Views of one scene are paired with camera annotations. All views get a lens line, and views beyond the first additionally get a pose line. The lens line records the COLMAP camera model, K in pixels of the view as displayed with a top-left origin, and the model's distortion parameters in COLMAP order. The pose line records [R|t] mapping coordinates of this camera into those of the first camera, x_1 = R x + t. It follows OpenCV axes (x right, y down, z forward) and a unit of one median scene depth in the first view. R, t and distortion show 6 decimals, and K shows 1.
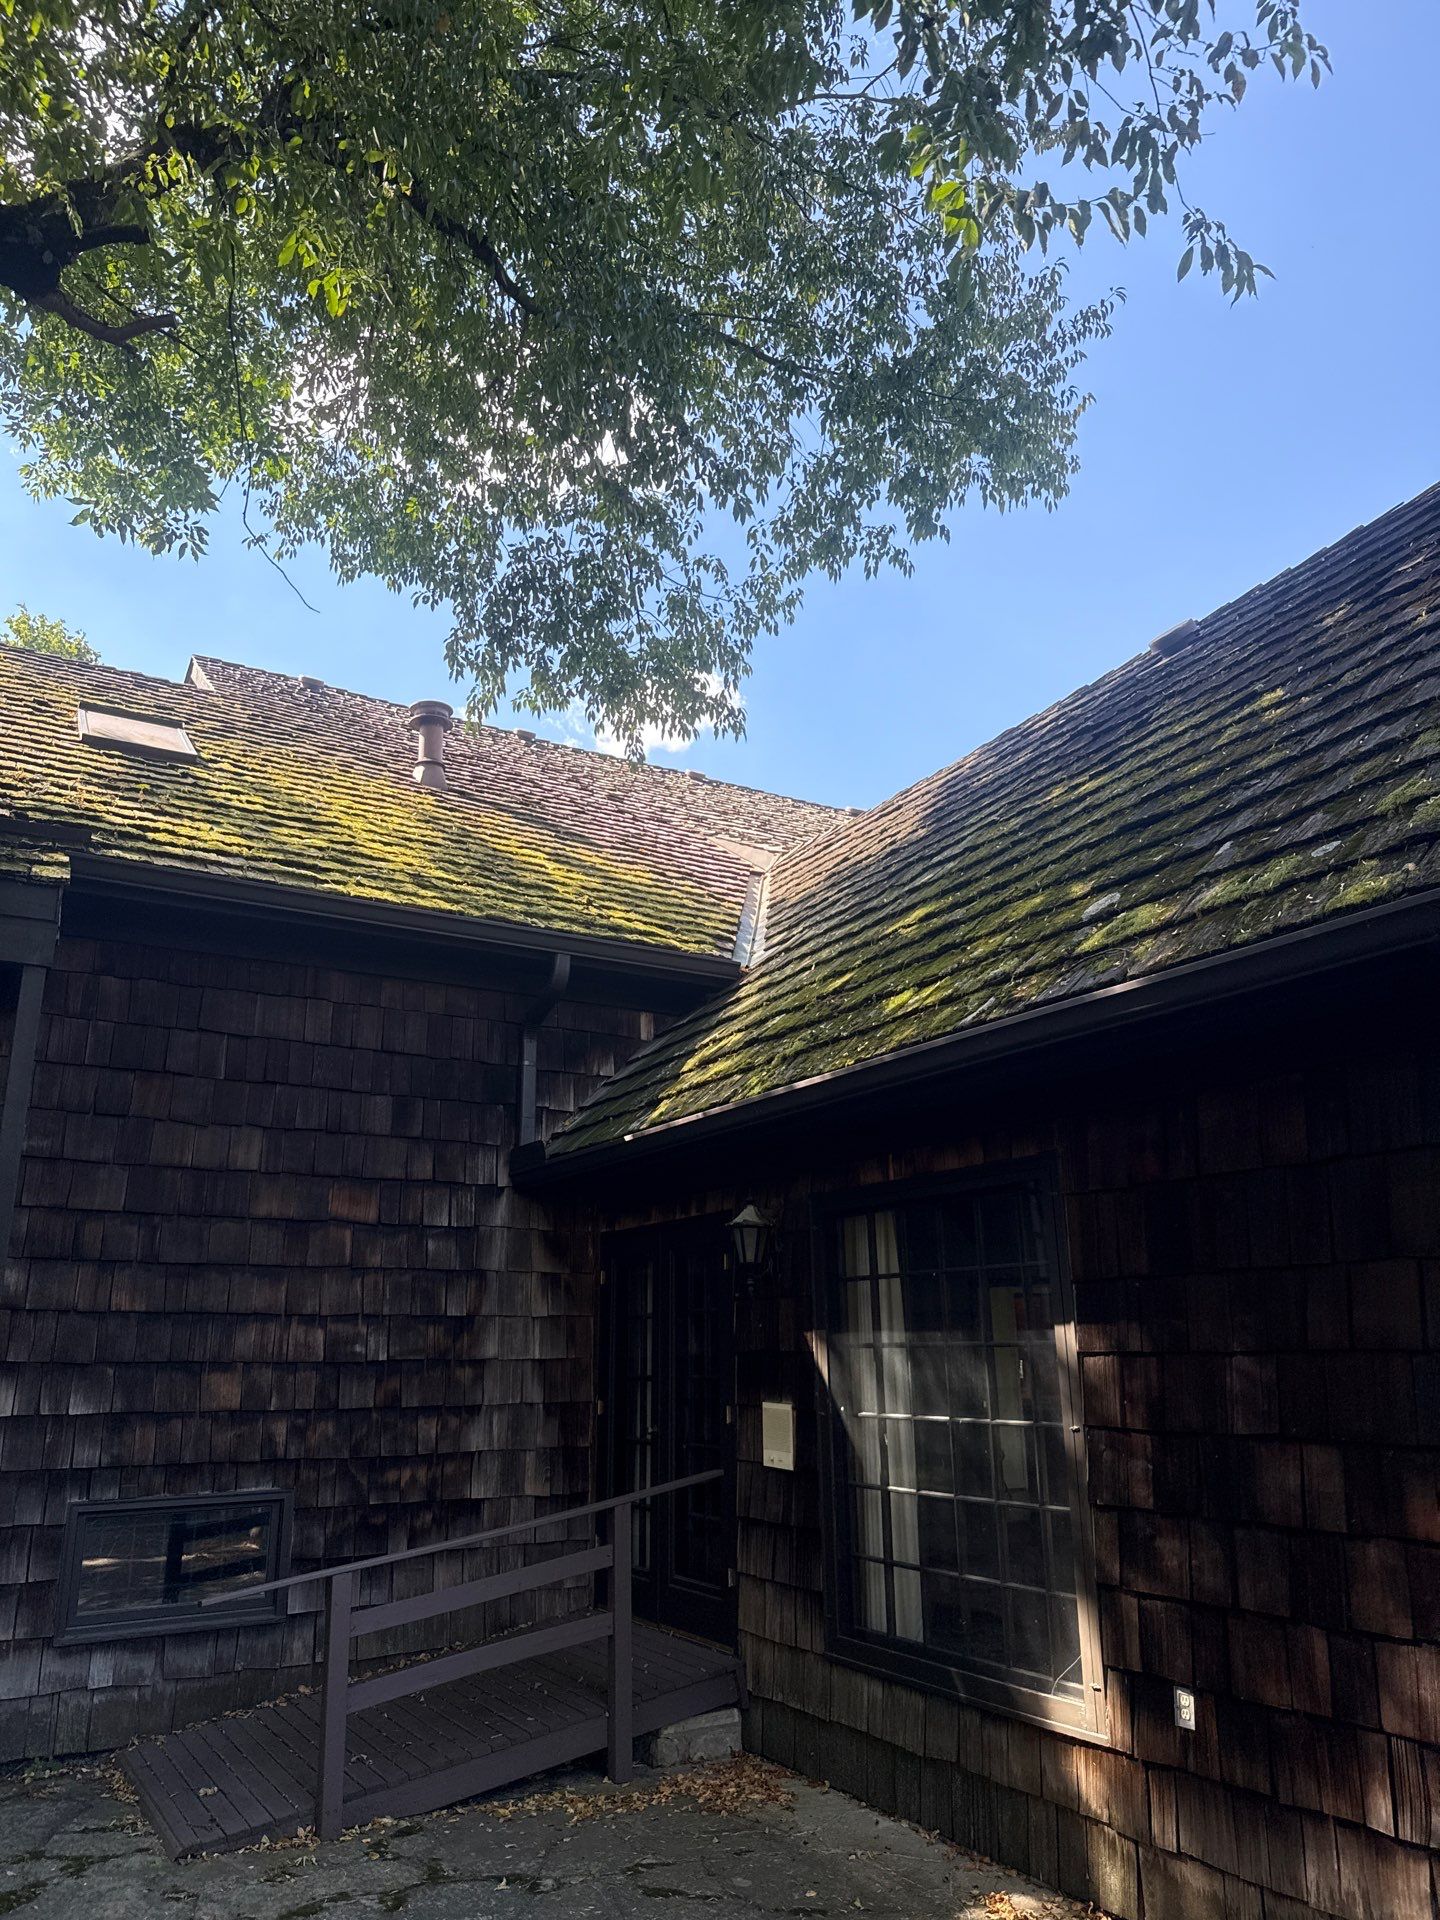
lens RADIAL K [[1342.9, 0, 709.3], [0, 1342.9, 960.8], [0, 0, 1]] dist [0.087466, -0.124481]
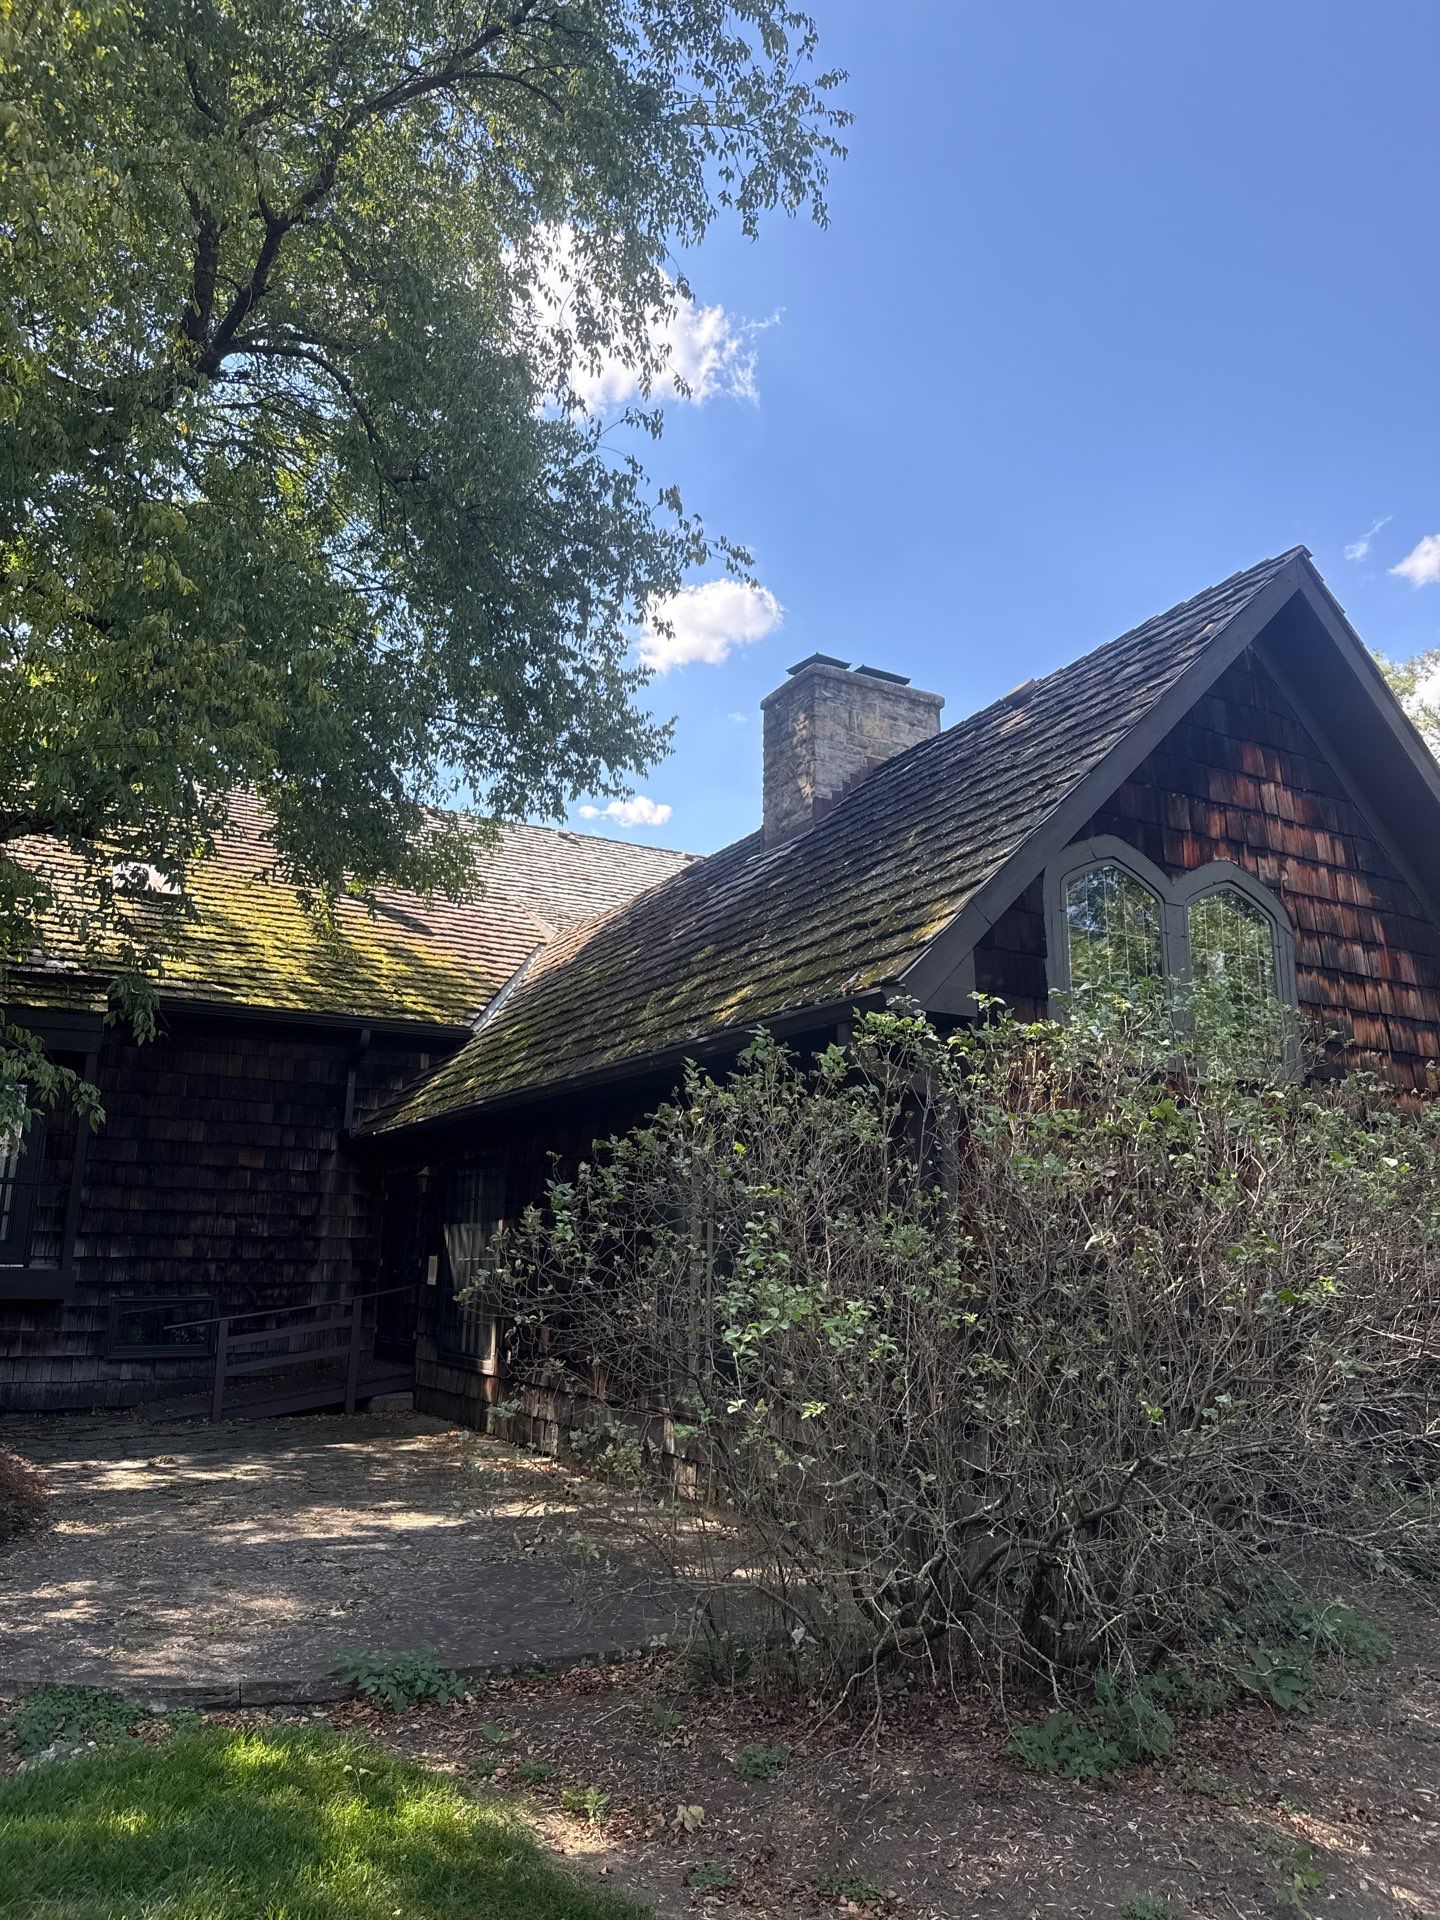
lens RADIAL K [[1343.5, 0, 745.4], [0, 1343.5, 947.7], [0, 0, 1]] dist [0.006111, 0.003084]
pose [[0.999874, 0.015427, -0.003704, 0.424215], [-0.015196, 0.998320, 0.055909, -0.230250], [0.004560, -0.055845, 0.998429, -0.868286]]
